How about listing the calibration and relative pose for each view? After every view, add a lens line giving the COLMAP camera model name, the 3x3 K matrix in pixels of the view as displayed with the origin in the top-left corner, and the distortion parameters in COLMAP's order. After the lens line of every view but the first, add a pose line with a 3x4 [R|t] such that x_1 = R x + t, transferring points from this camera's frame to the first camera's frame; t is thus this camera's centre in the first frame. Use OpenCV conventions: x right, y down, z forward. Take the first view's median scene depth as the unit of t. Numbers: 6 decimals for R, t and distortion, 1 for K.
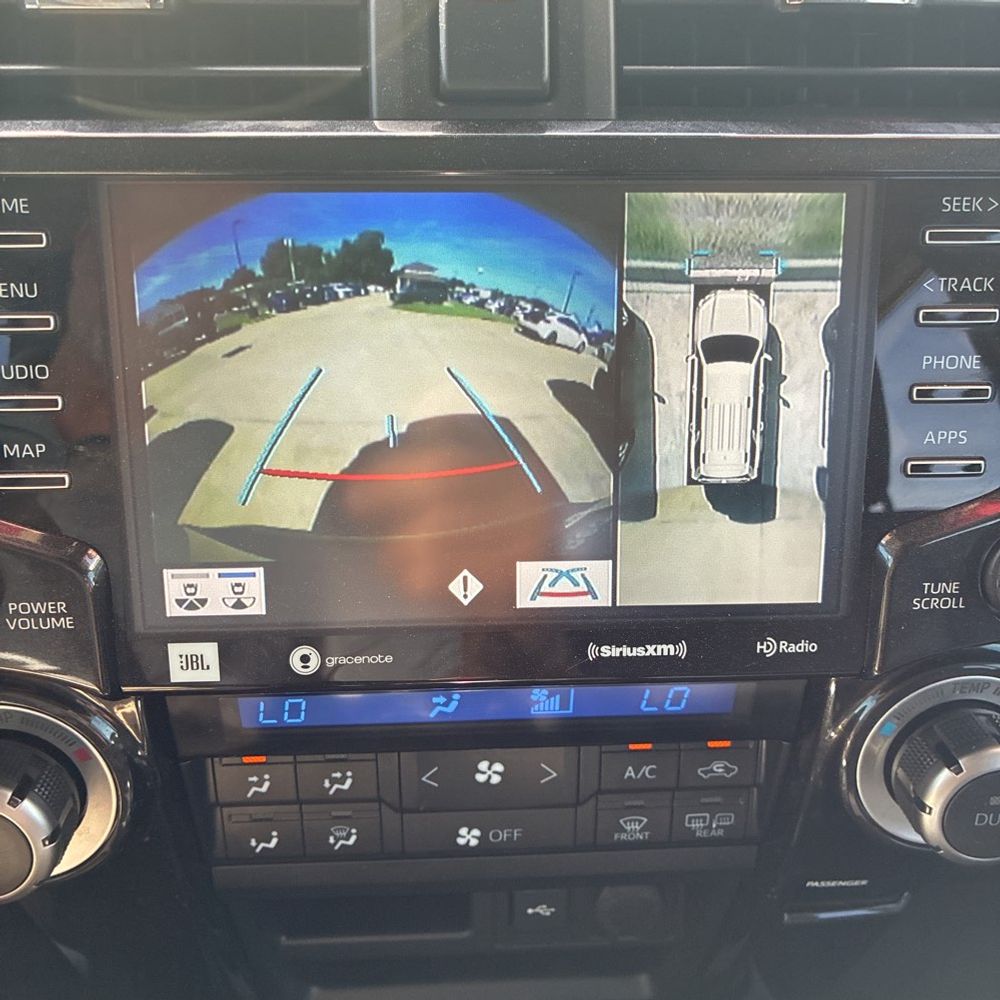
lens RADIAL K [[1034.1, 0, 506.9], [0, 1034.1, 500.5], [0, 0, 1]] dist [0.028816, -0.042529]
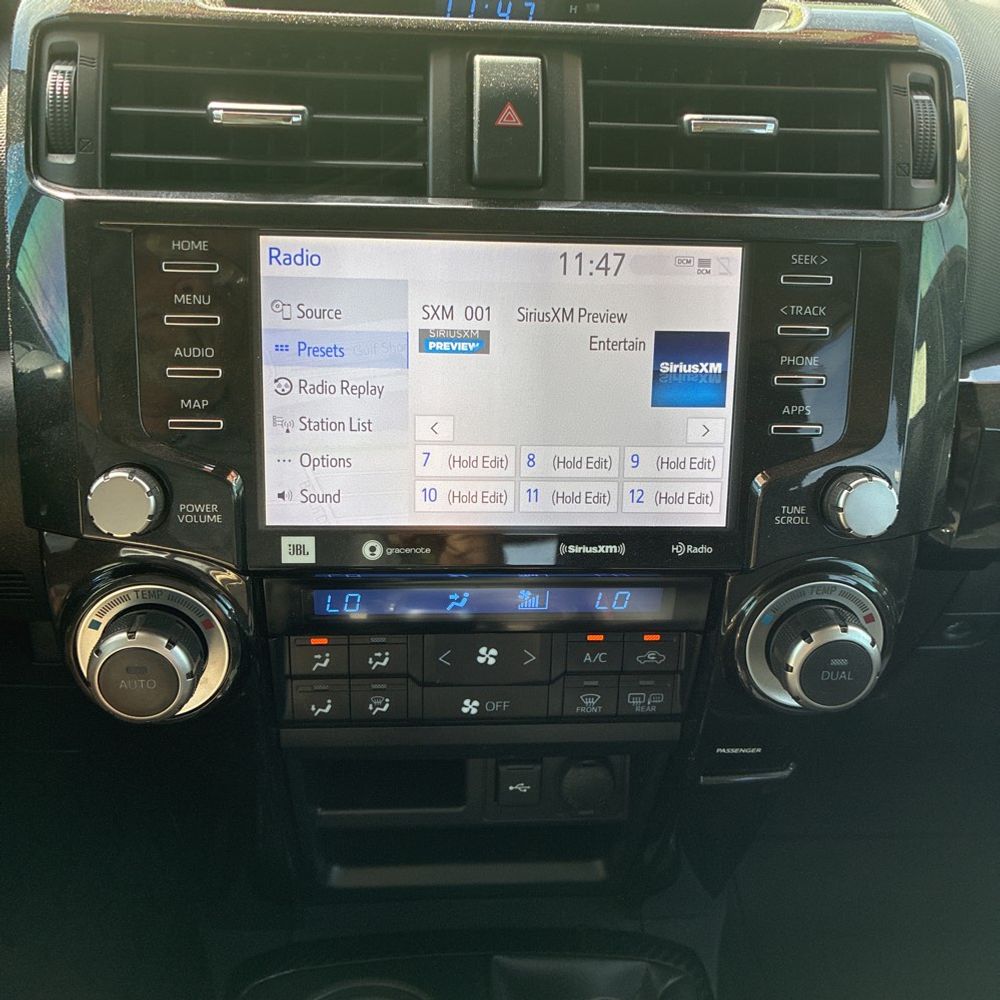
lens RADIAL K [[1012.4, 0, 502.3], [0, 1012.4, 498.6], [0, 0, 1]] dist [0.155458, -0.478712]
pose [[0.999551, 0.019227, 0.022968, -0.035238], [-0.018343, 0.999106, -0.038077, 0.112887], [-0.023680, 0.037639, 0.999011, -0.411343]]
